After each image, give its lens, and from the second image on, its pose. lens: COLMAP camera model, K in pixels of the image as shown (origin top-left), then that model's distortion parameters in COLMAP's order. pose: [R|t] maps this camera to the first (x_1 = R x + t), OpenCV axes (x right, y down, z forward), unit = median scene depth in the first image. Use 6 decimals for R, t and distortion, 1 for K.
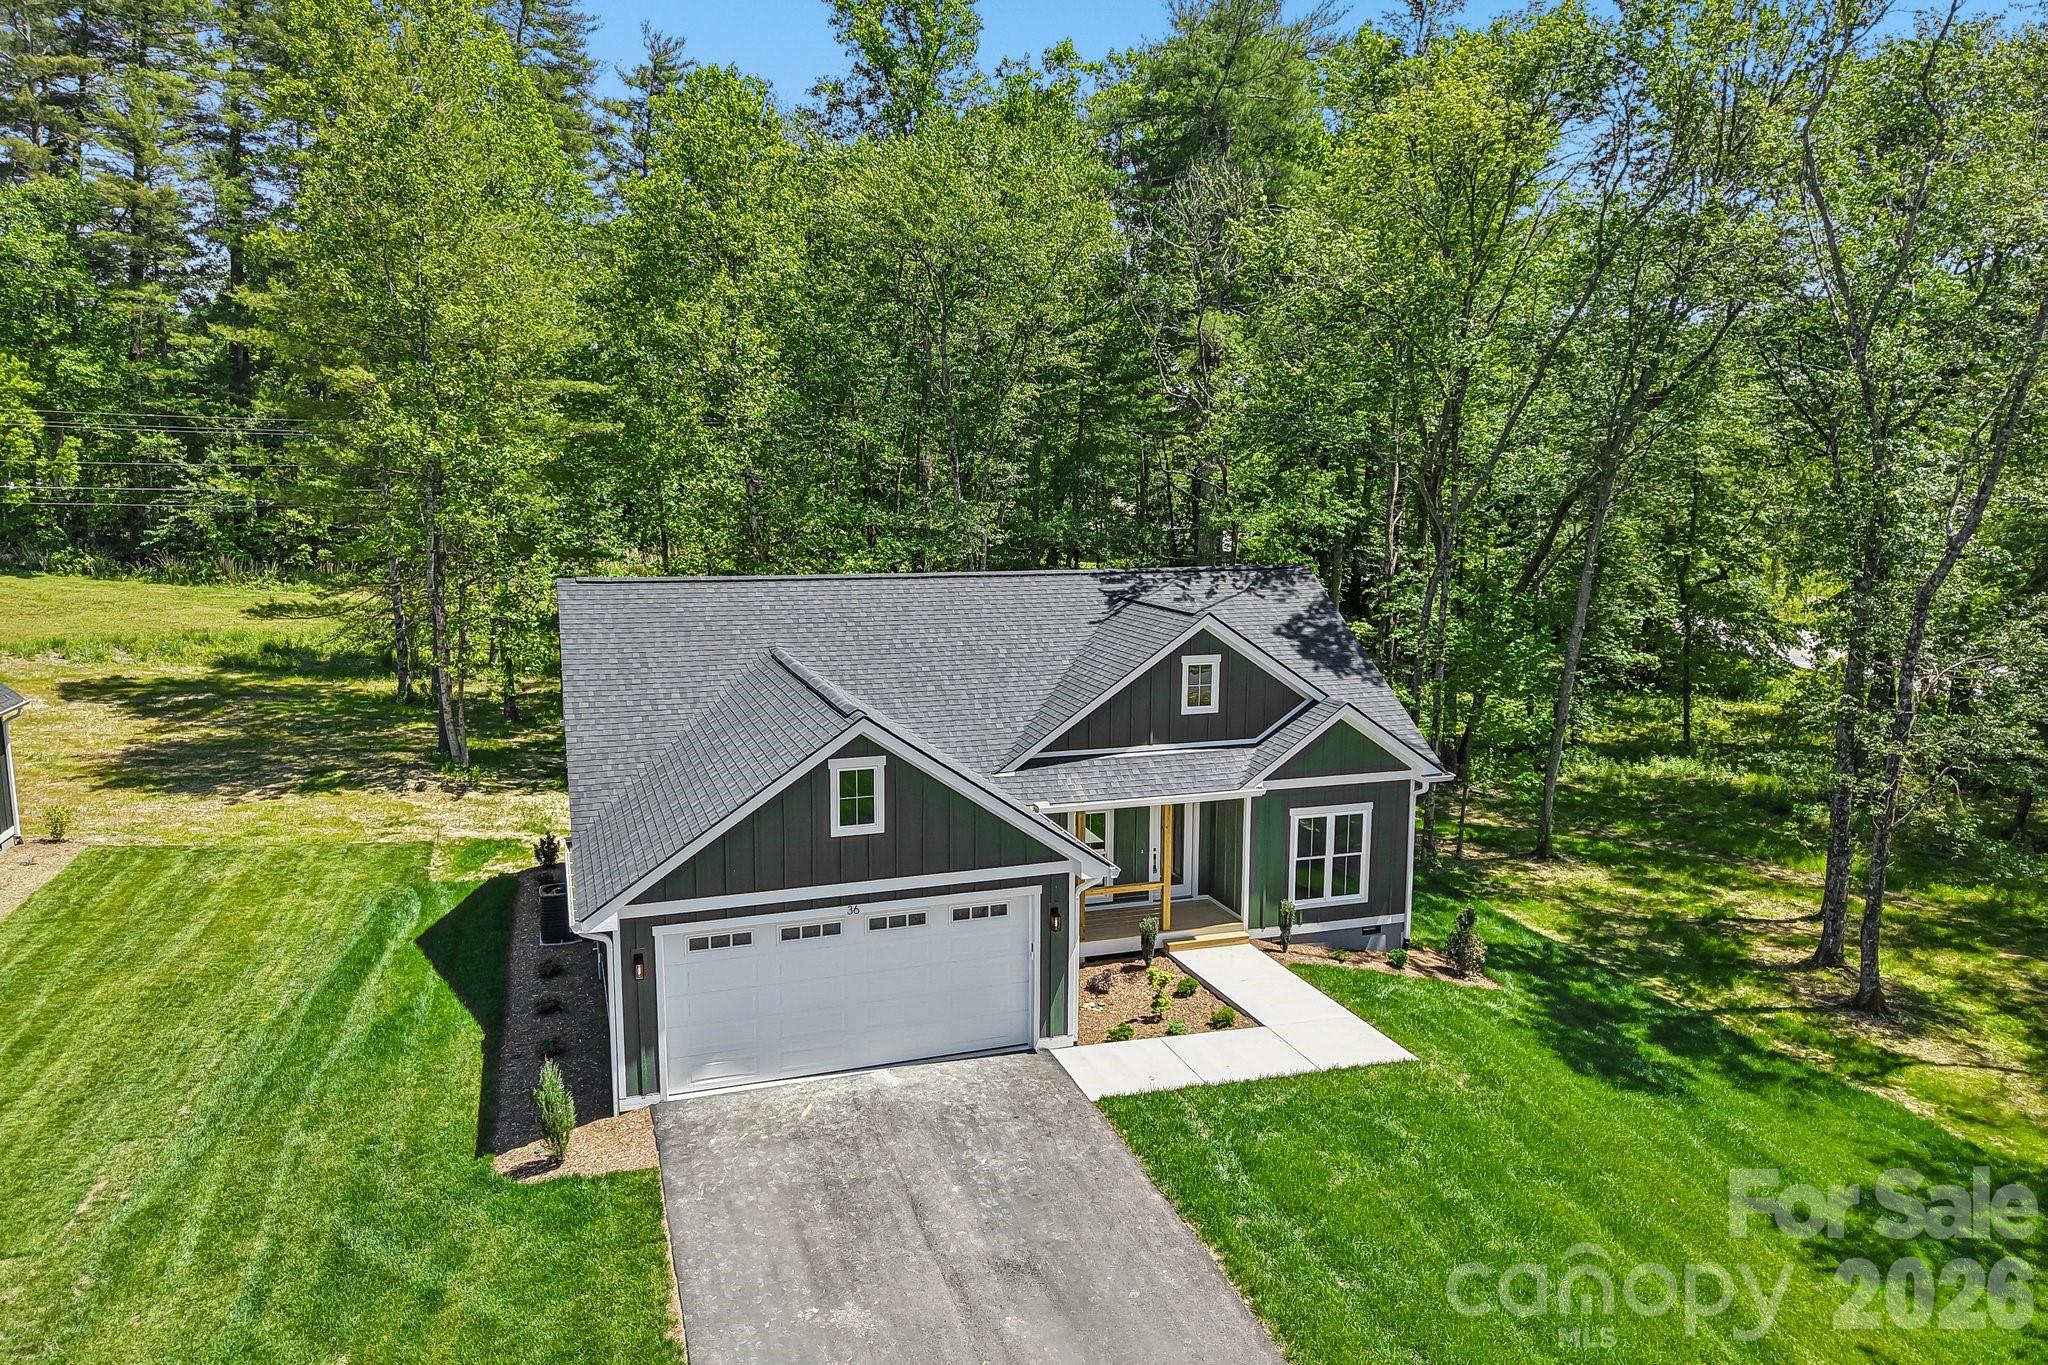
lens RADIAL K [[1380.6, 0, 1024.0], [0, 1380.6, 682.5], [0, 0, 1]] dist [-0.001976, -0.001288]
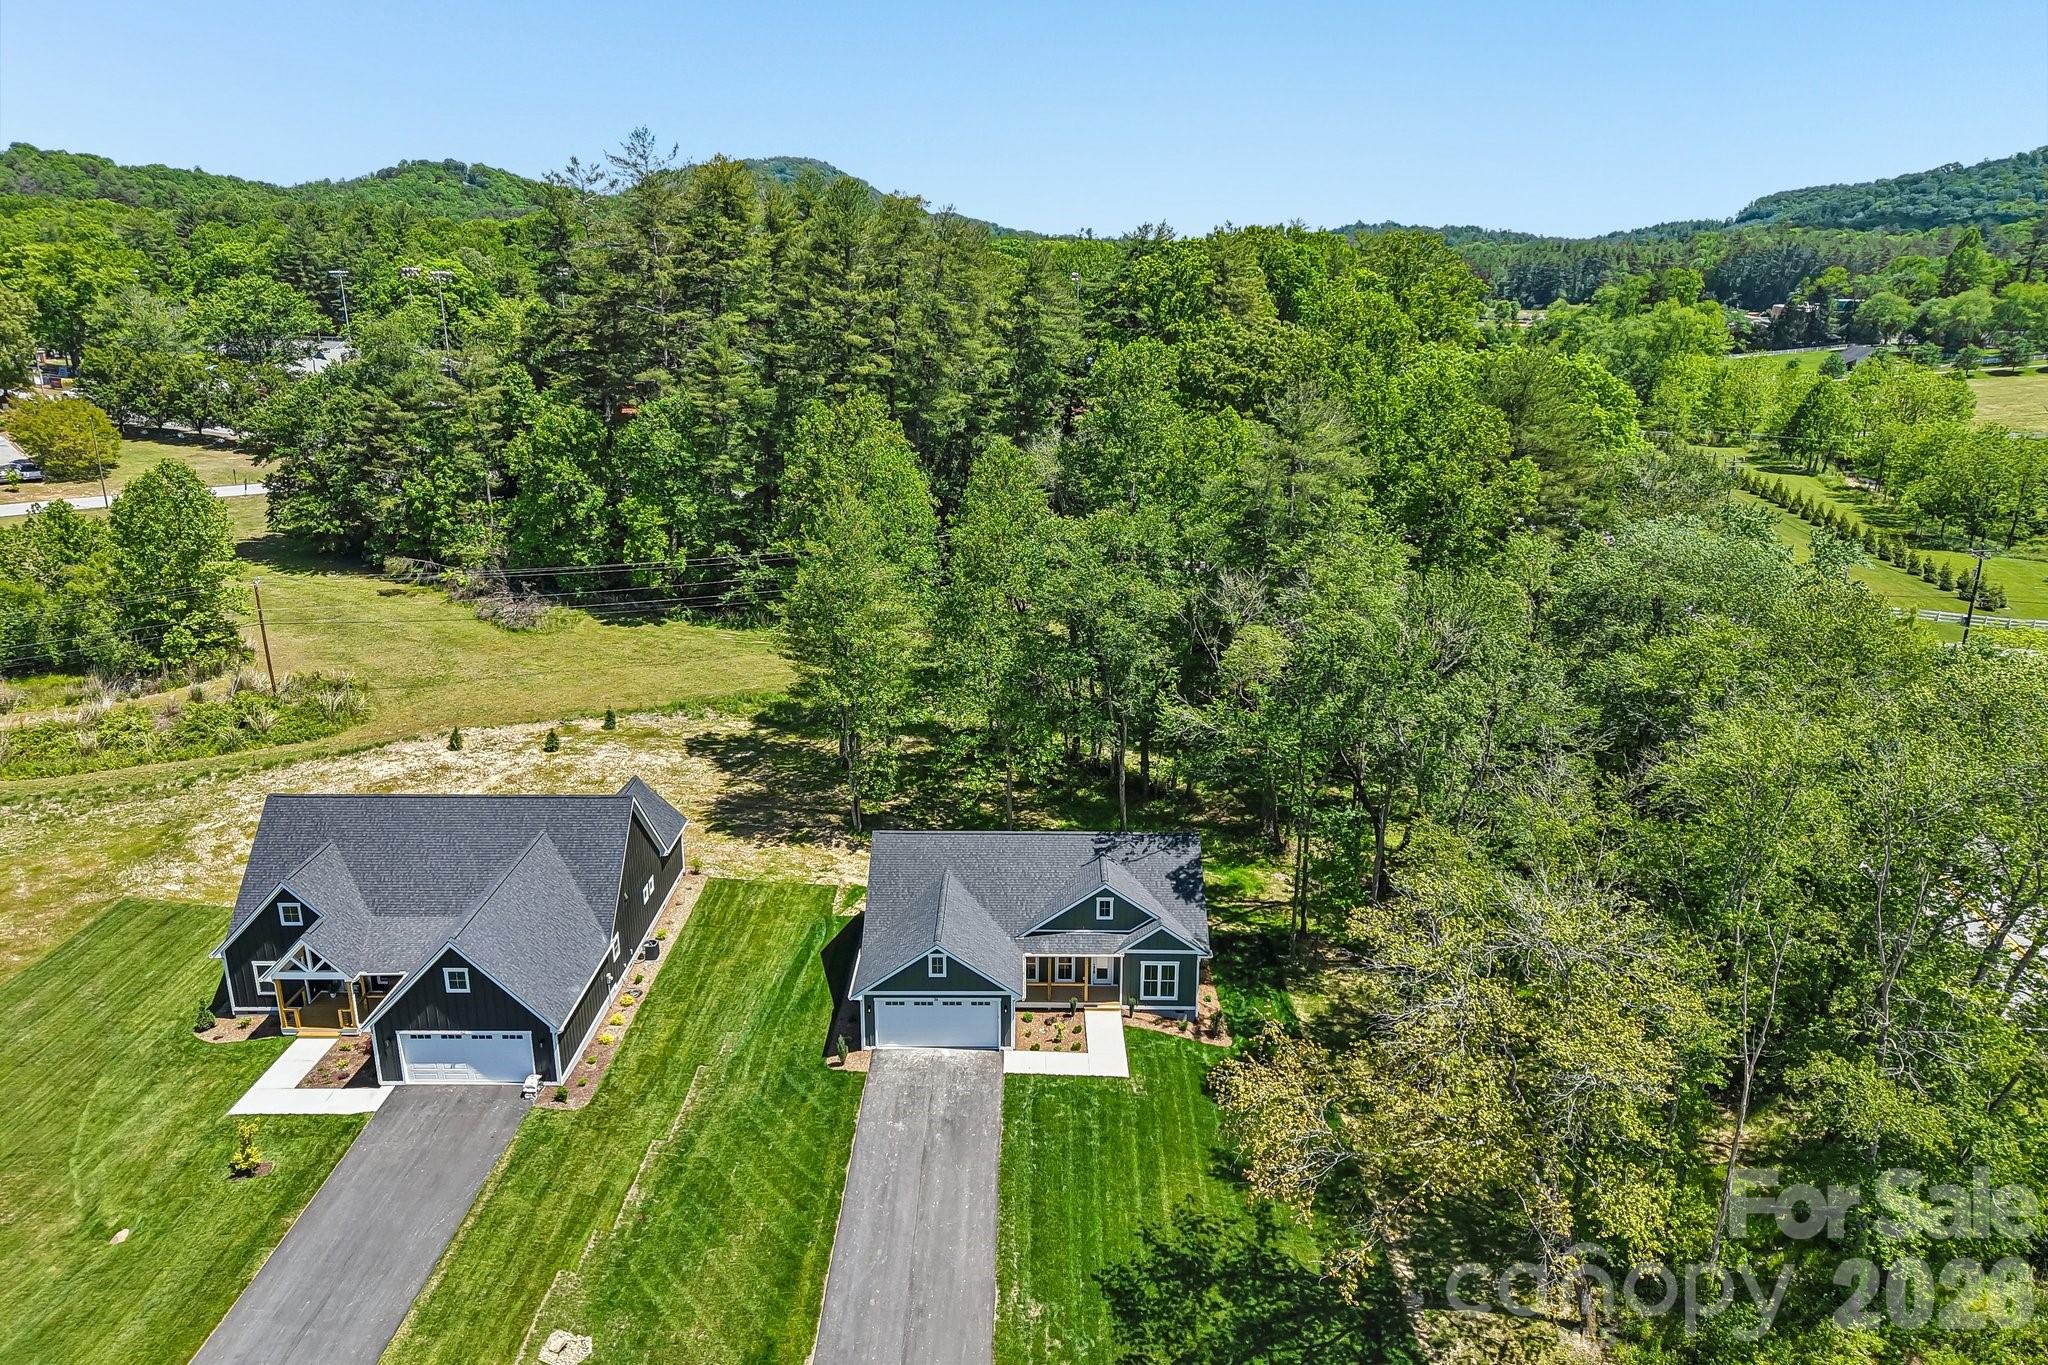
lens RADIAL K [[1373.3, 0, 1018.3], [0, 1373.3, 681.3], [0, 0, 1]] dist [0.024589, -0.022516]
pose [[0.942252, 0.094202, -0.321382, 0.713122], [-0.049092, 0.988110, 0.145700, -0.731798], [0.331286, -0.121509, 0.935674, -1.275143]]
